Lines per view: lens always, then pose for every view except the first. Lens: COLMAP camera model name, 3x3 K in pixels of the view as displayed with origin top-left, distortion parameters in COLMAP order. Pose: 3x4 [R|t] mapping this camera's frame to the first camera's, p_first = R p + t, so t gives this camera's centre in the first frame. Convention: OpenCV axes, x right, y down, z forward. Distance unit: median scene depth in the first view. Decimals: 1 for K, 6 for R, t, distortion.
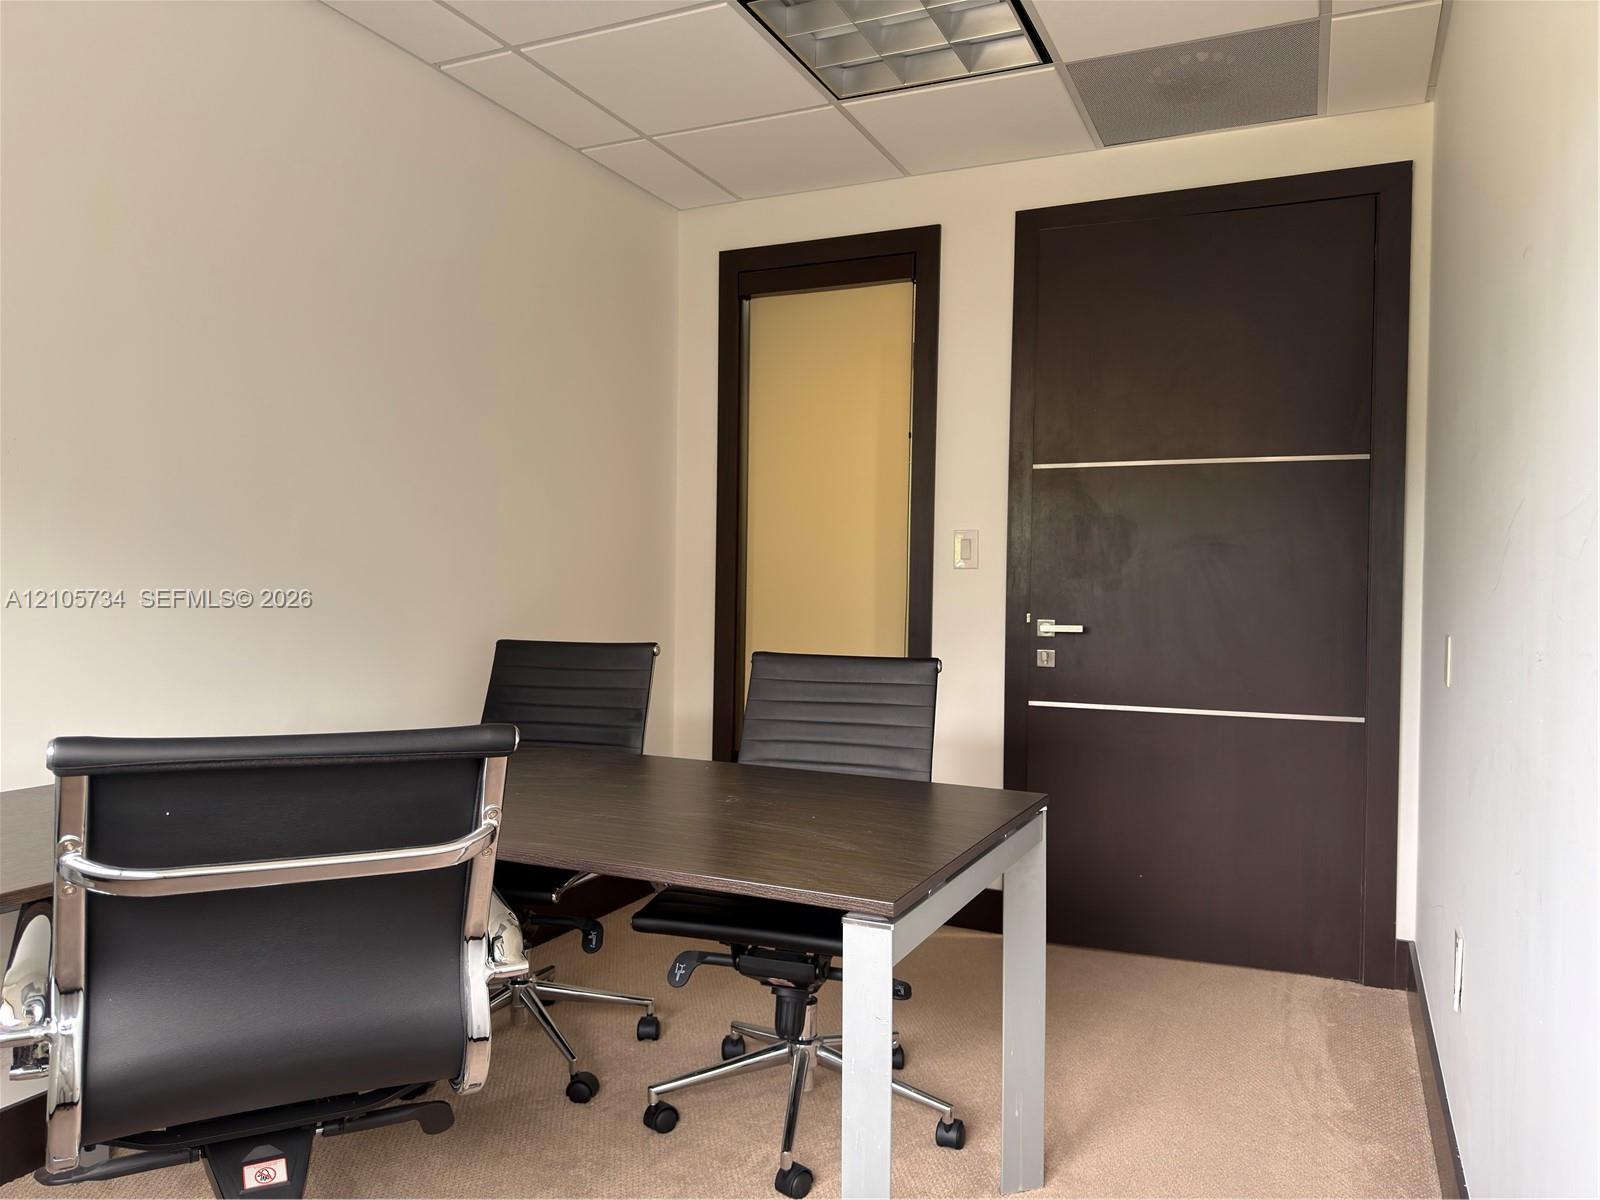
lens RADIAL K [[1130.9, 0, 804.8], [0, 1130.9, 593.3], [0, 0, 1]] dist [0.007268, -0.024248]
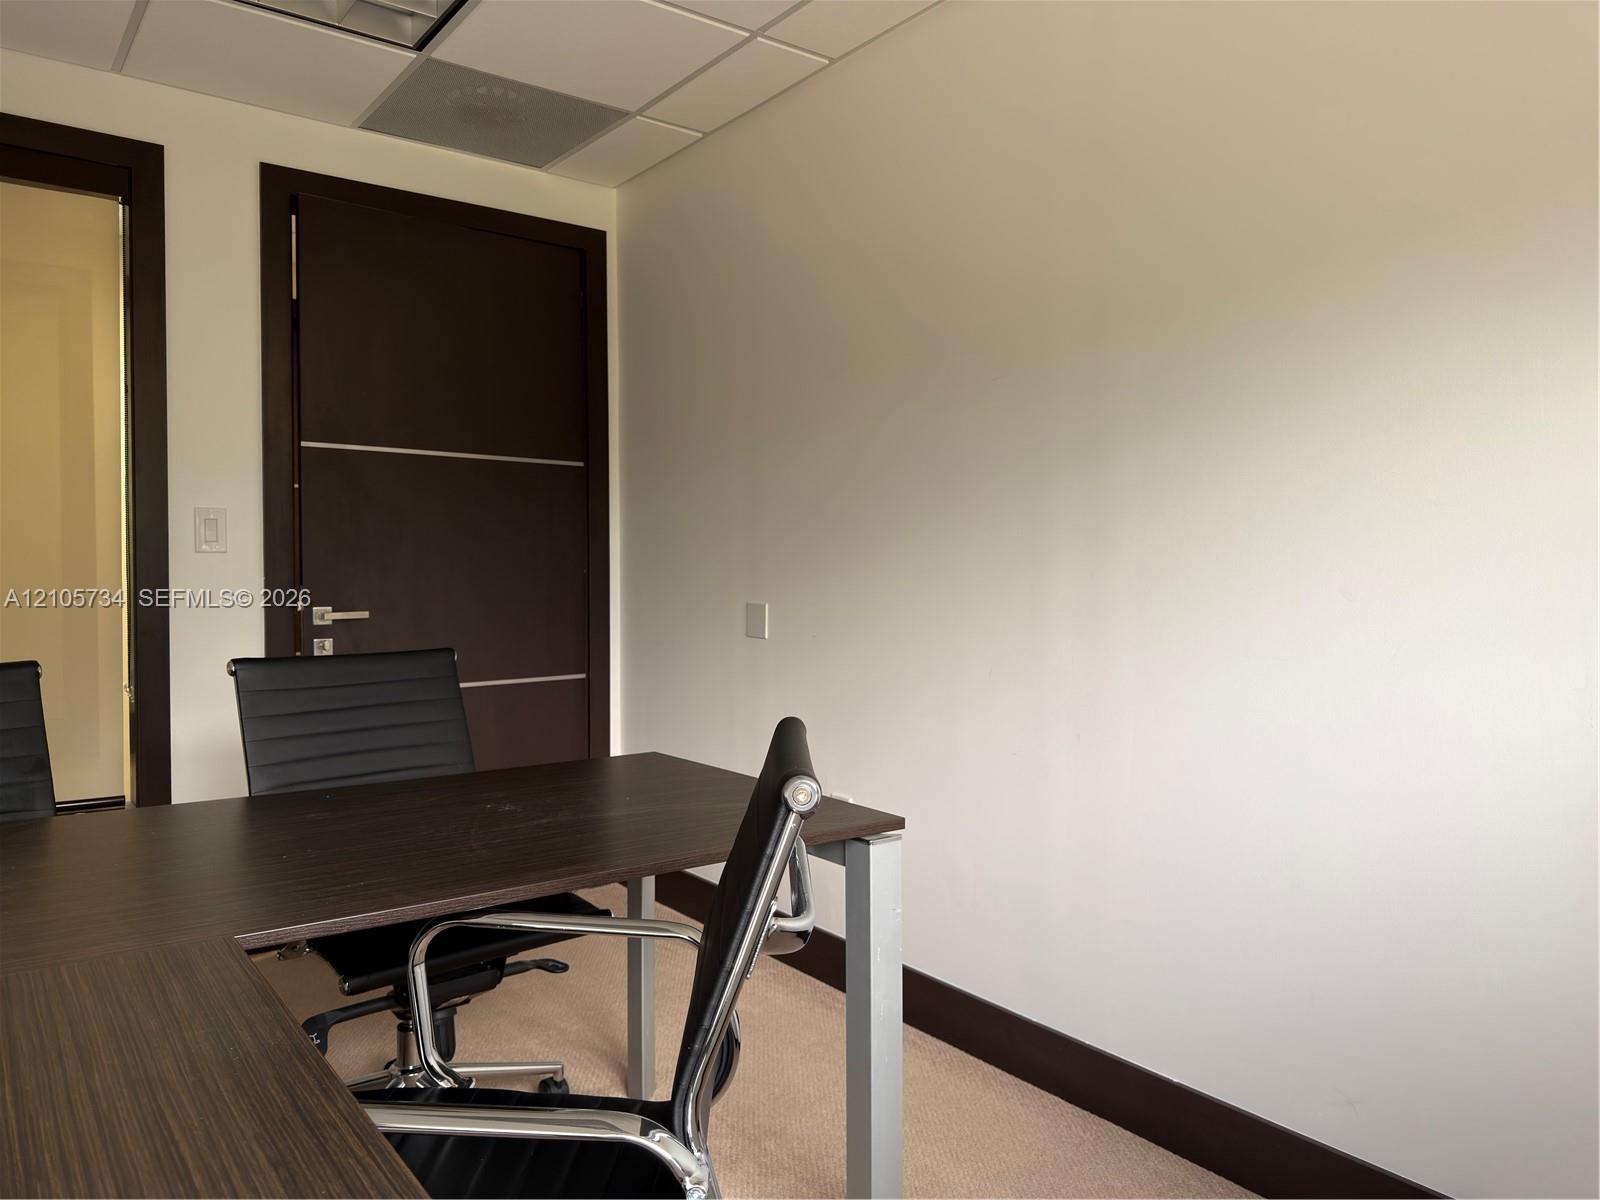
lens RADIAL K [[1130.9, 0, 808.7], [0, 1130.9, 599.1], [0, 0, 1]] dist [0.007268, -0.024248]
pose [[0.445848, -0.038637, 0.894275, -0.461345], [0.015743, 0.999252, 0.035323, -0.010717], [-0.894970, -0.001670, 0.446122, 0.204605]]
